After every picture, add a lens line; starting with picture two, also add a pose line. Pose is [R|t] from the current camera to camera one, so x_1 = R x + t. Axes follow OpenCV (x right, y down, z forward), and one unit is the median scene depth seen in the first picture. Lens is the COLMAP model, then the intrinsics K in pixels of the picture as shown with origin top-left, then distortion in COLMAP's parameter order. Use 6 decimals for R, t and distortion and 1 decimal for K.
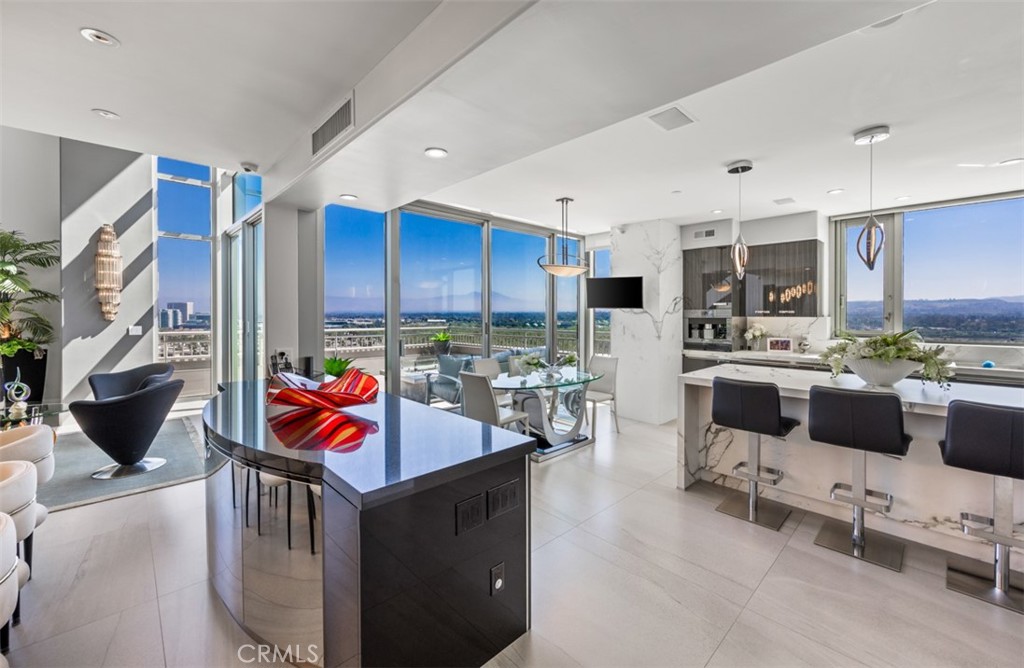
lens RADIAL K [[408.6, 0, 522.6], [0, 408.6, 316.4], [0, 0, 1]] dist [-0.000404, -0.000039]
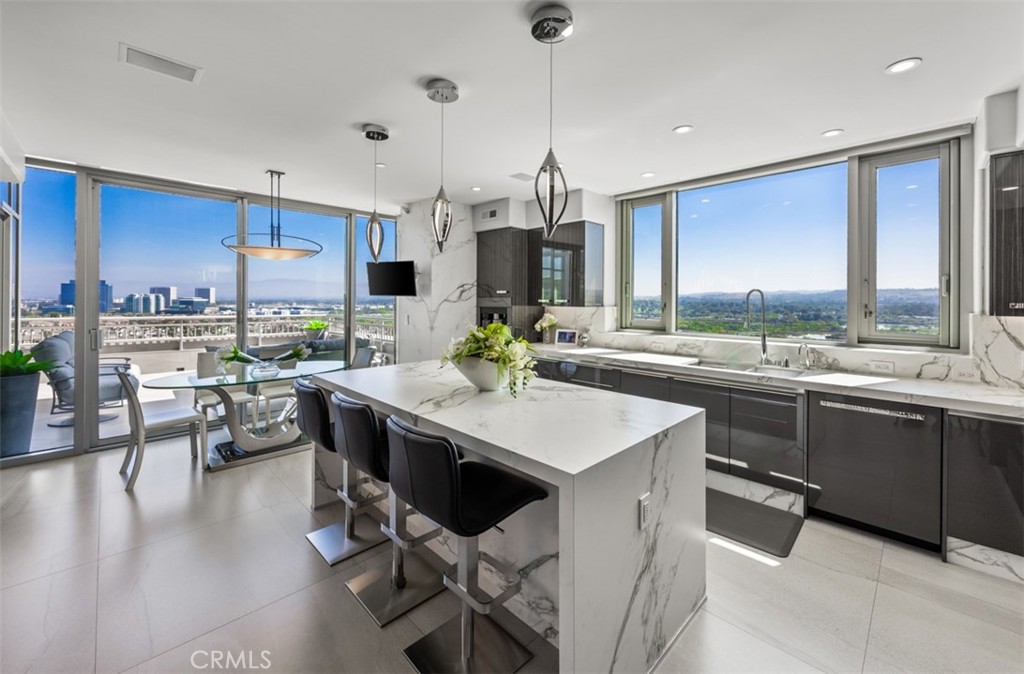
lens RADIAL K [[415.7, 0, 515.6], [0, 415.7, 298.6], [0, 0, 1]] dist [-0.007052, -0.000294]
pose [[0.999910, 0.005581, 0.012204, 0.506373], [-0.005453, 0.999930, -0.010533, -0.005521], [-0.012262, 0.010466, 0.999870, 0.080046]]
